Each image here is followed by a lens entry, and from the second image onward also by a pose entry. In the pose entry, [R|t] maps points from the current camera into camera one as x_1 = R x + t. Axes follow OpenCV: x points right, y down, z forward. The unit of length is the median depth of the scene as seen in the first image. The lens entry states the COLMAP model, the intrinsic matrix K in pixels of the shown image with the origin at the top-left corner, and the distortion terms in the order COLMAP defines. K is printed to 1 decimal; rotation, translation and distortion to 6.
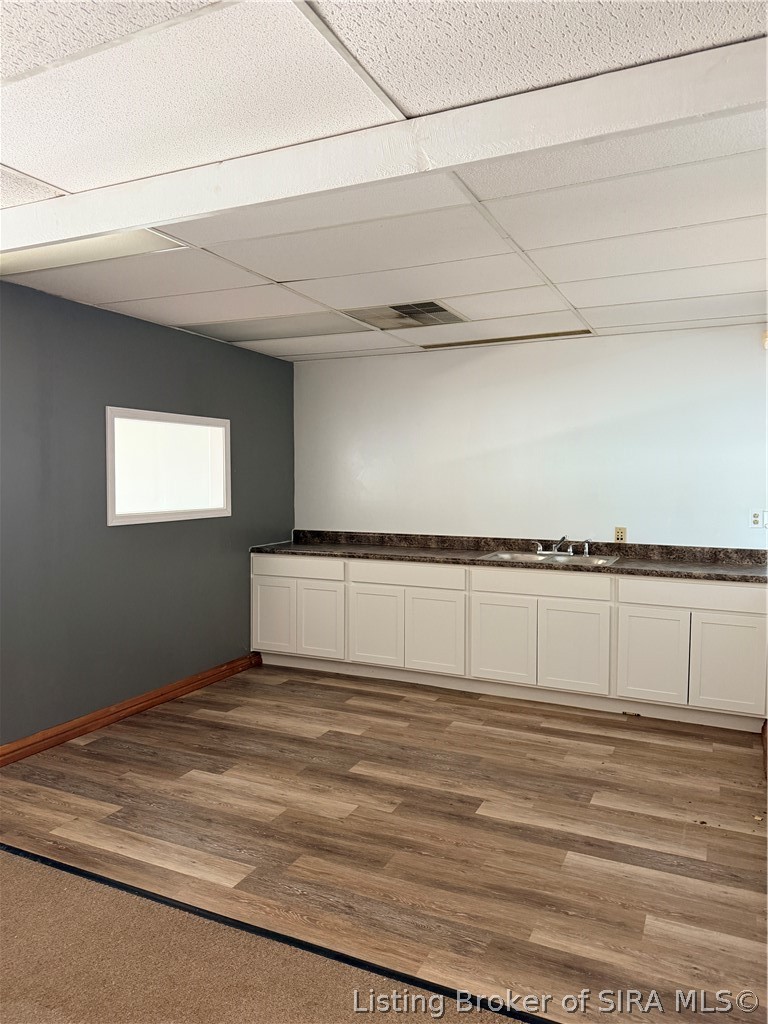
lens RADIAL K [[719.6, 0, 386.7], [0, 719.6, 518.6], [0, 0, 1]] dist [0.116715, -0.204536]
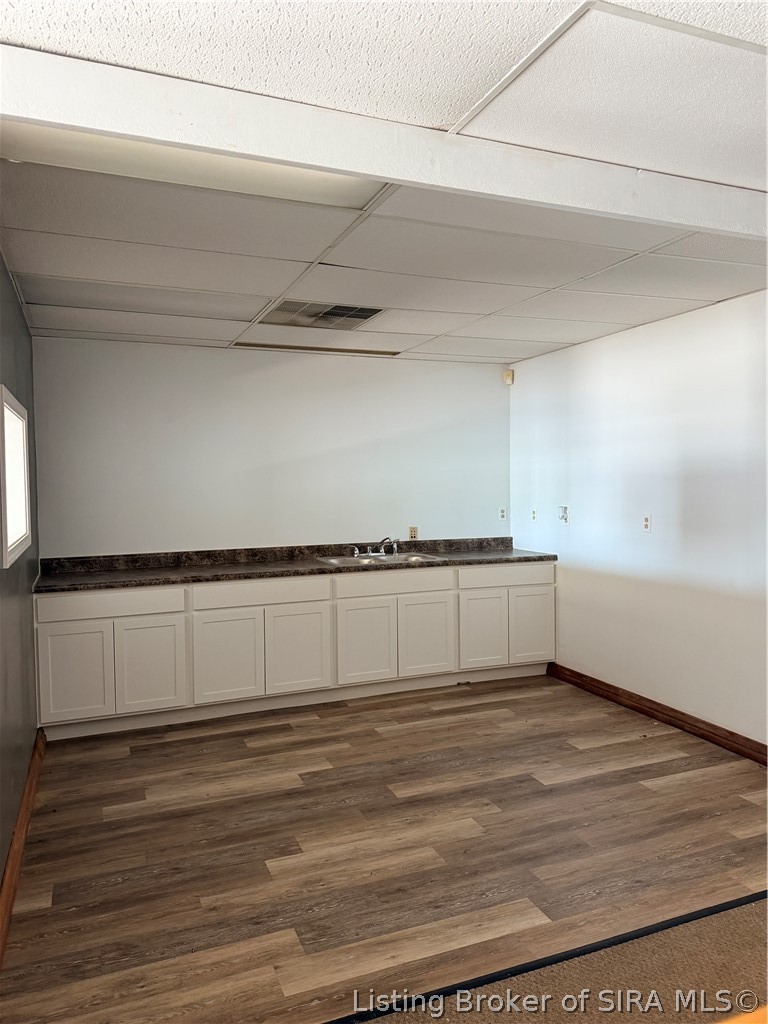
lens RADIAL K [[716.5, 0, 384.0], [0, 716.5, 512.0], [0, 0, 1]] dist [0.111038, -0.165957]
pose [[0.679401, -0.043124, 0.732499, -0.617370], [0.060350, 0.998173, 0.002789, -0.020172], [-0.731281, 0.042311, 0.680762, 0.303352]]
